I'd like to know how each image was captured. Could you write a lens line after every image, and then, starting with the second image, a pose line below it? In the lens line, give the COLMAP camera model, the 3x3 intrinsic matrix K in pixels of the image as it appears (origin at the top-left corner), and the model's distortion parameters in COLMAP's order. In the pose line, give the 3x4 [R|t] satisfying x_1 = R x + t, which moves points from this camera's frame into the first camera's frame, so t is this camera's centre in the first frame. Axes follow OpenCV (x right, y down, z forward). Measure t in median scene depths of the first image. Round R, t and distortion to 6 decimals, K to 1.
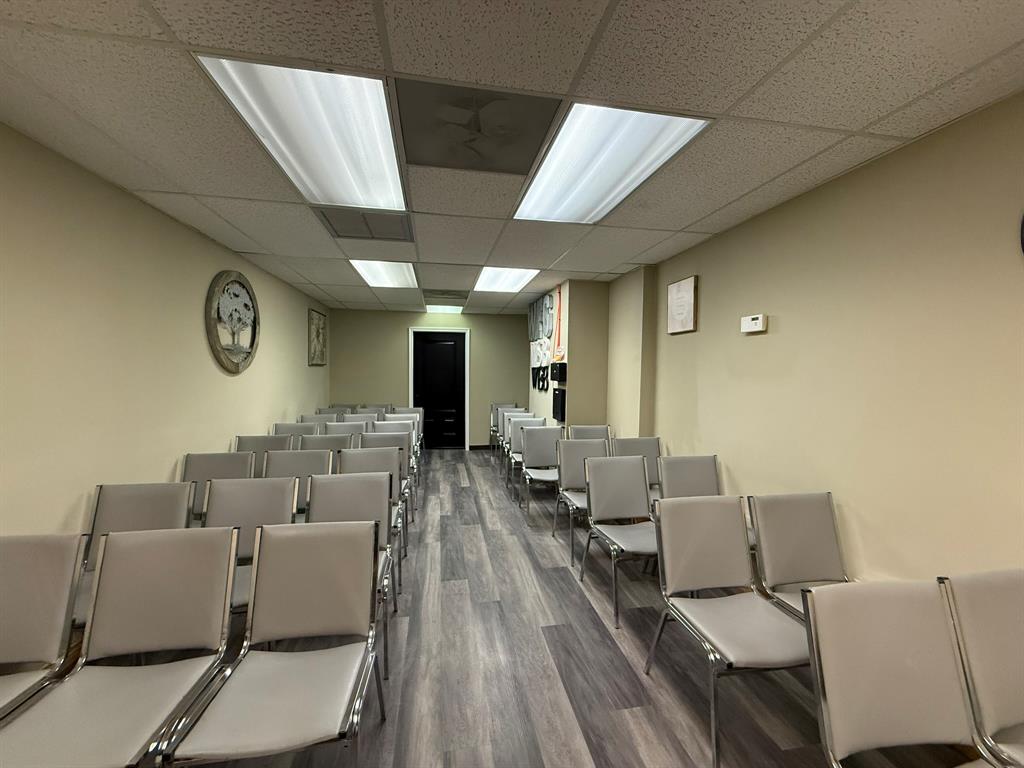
lens RADIAL K [[406.7, 0, 513.7], [0, 406.7, 381.3], [0, 0, 1]] dist [-0.002859, 0.000833]
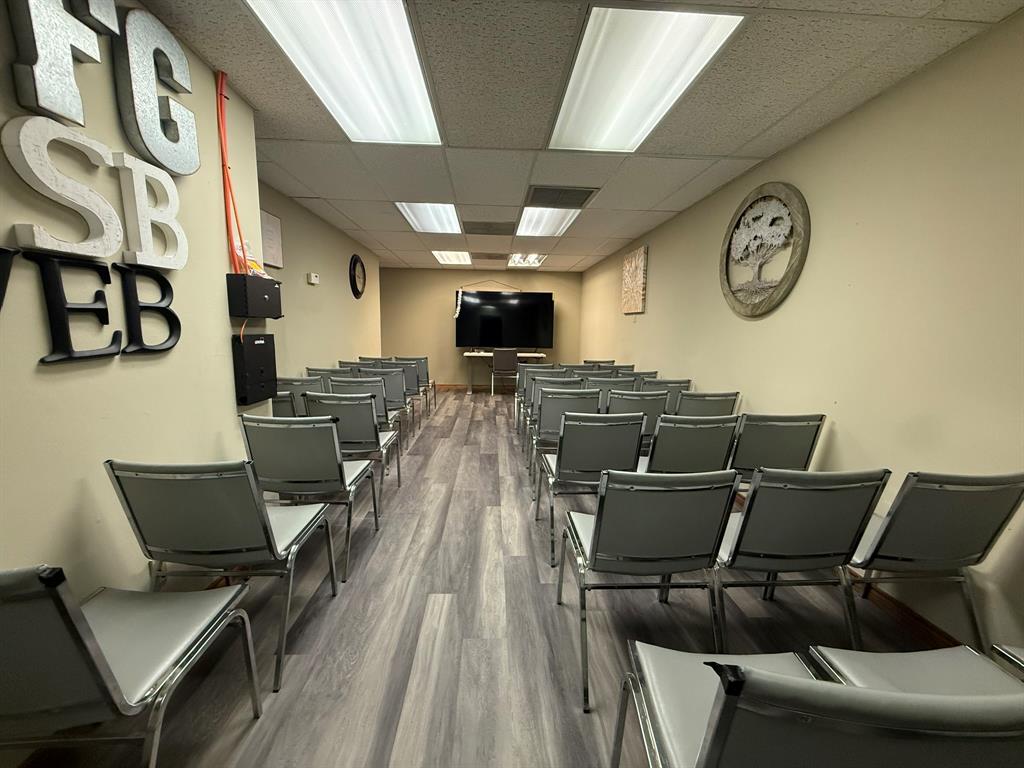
lens RADIAL K [[406.7, 0, 511.8], [0, 406.7, 381.5], [0, 0, 1]] dist [-0.002859, 0.000833]
pose [[-0.990831, -0.045036, 0.127377, -0.310955], [-0.023494, 0.985877, 0.165816, -0.015940], [-0.133046, 0.161303, -0.977896, 1.841161]]
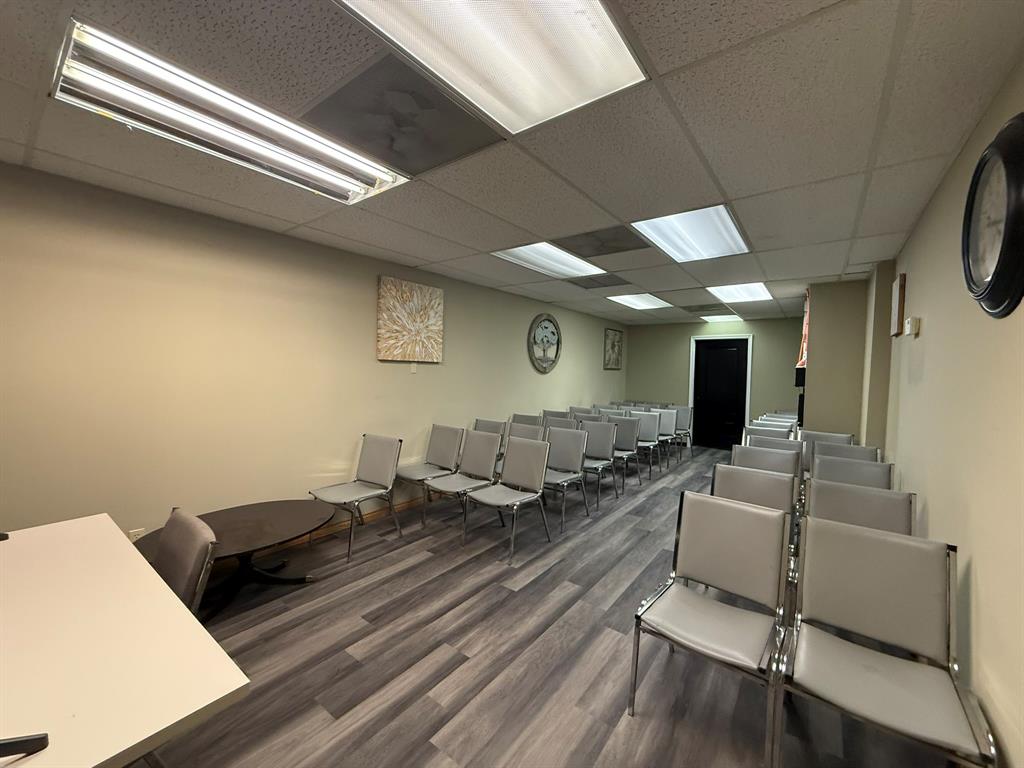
lens RADIAL K [[406.7, 0, 512.2], [0, 406.7, 375.4], [0, 0, 1]] dist [-0.002859, 0.000833]
pose [[0.671842, 0.016738, -0.740505, 0.483843], [-0.038318, 0.999191, -0.012181, 0.016142], [0.739702, 0.036558, 0.671940, -0.248269]]
